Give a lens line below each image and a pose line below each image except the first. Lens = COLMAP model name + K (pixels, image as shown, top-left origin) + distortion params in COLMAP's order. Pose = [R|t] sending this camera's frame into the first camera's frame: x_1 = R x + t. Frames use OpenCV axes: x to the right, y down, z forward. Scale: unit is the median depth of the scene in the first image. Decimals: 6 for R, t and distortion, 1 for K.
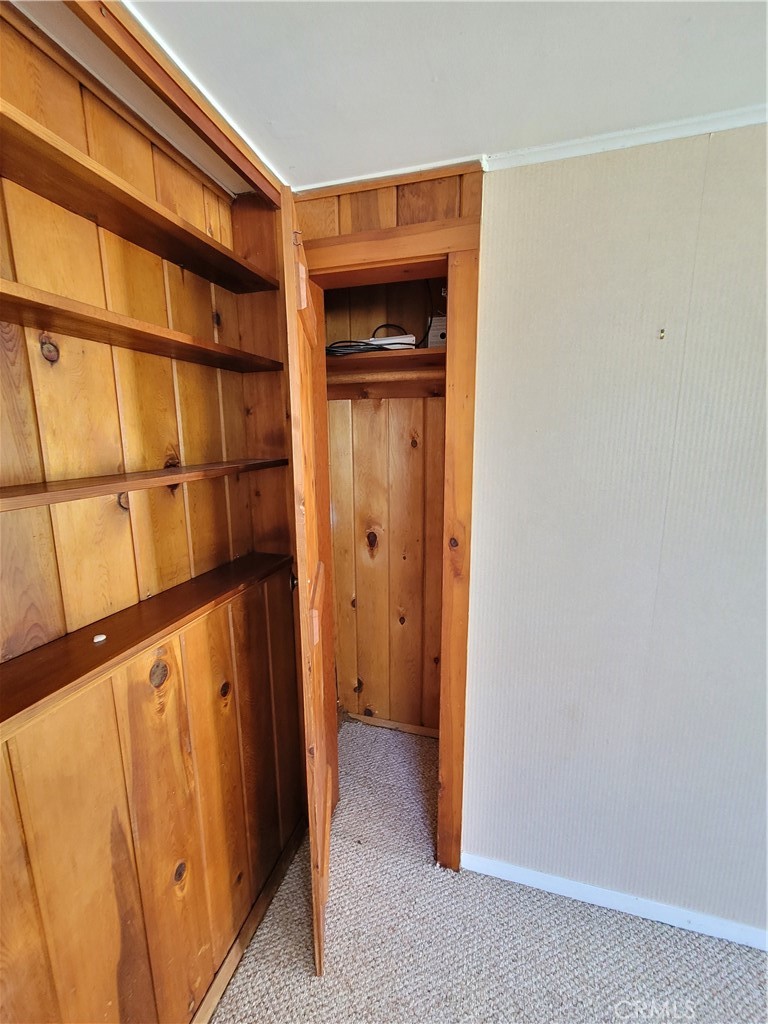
lens RADIAL K [[419.2, 0, 384.0], [0, 419.2, 512.0], [0, 0, 1]] dist [0.002225, 0.000208]
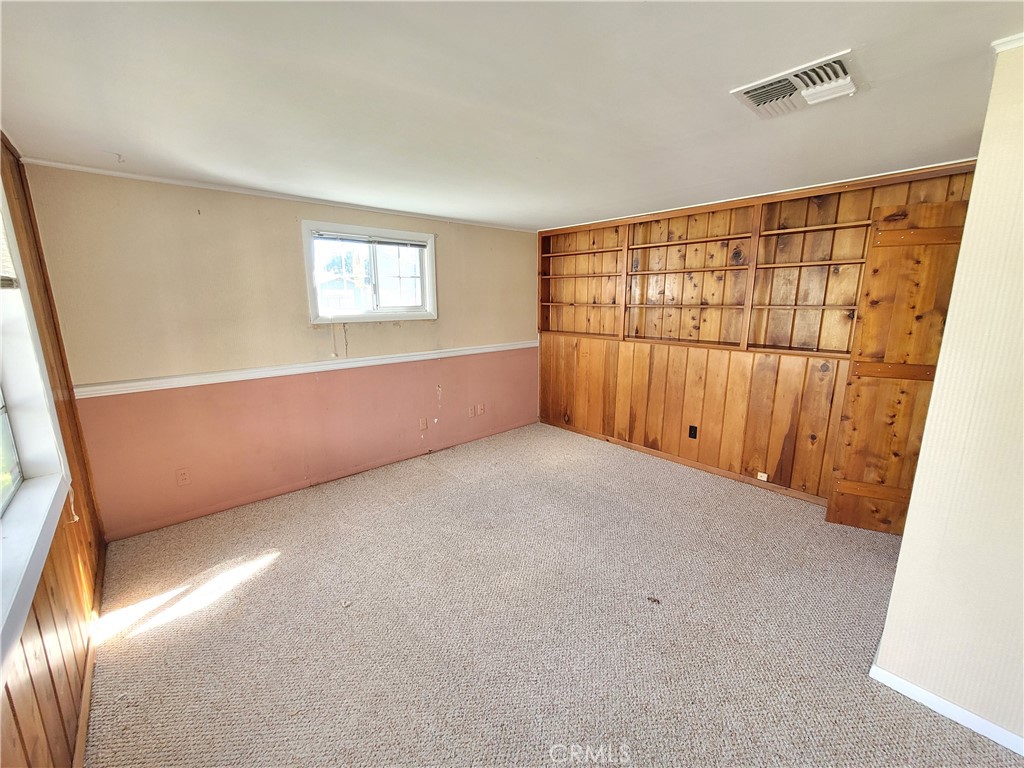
lens RADIAL K [[419.2, 0, 512.0], [0, 419.2, 384.0], [0, 0, 1]] dist [0.002225, 0.000208]
pose [[-0.530256, 0.178802, -0.828769, 3.030164], [-0.147731, 0.943070, 0.297983, -0.090092], [0.834867, 0.280442, -0.473654, 0.499200]]
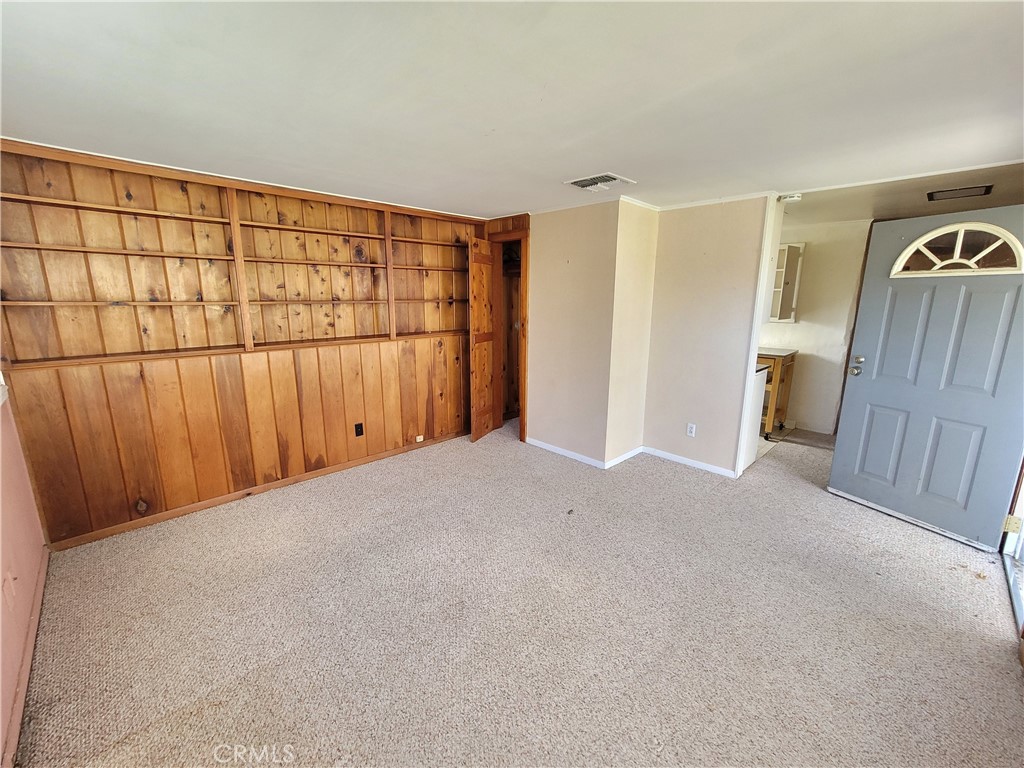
lens RADIAL K [[419.2, 0, 512.0], [0, 419.2, 384.0], [0, 0, 1]] dist [0.002225, 0.000208]
pose [[0.866589, 0.115992, -0.485355, 2.094844], [-0.101429, 0.993250, 0.056272, 0.427021], [0.488606, 0.000464, 0.872505, -2.255801]]
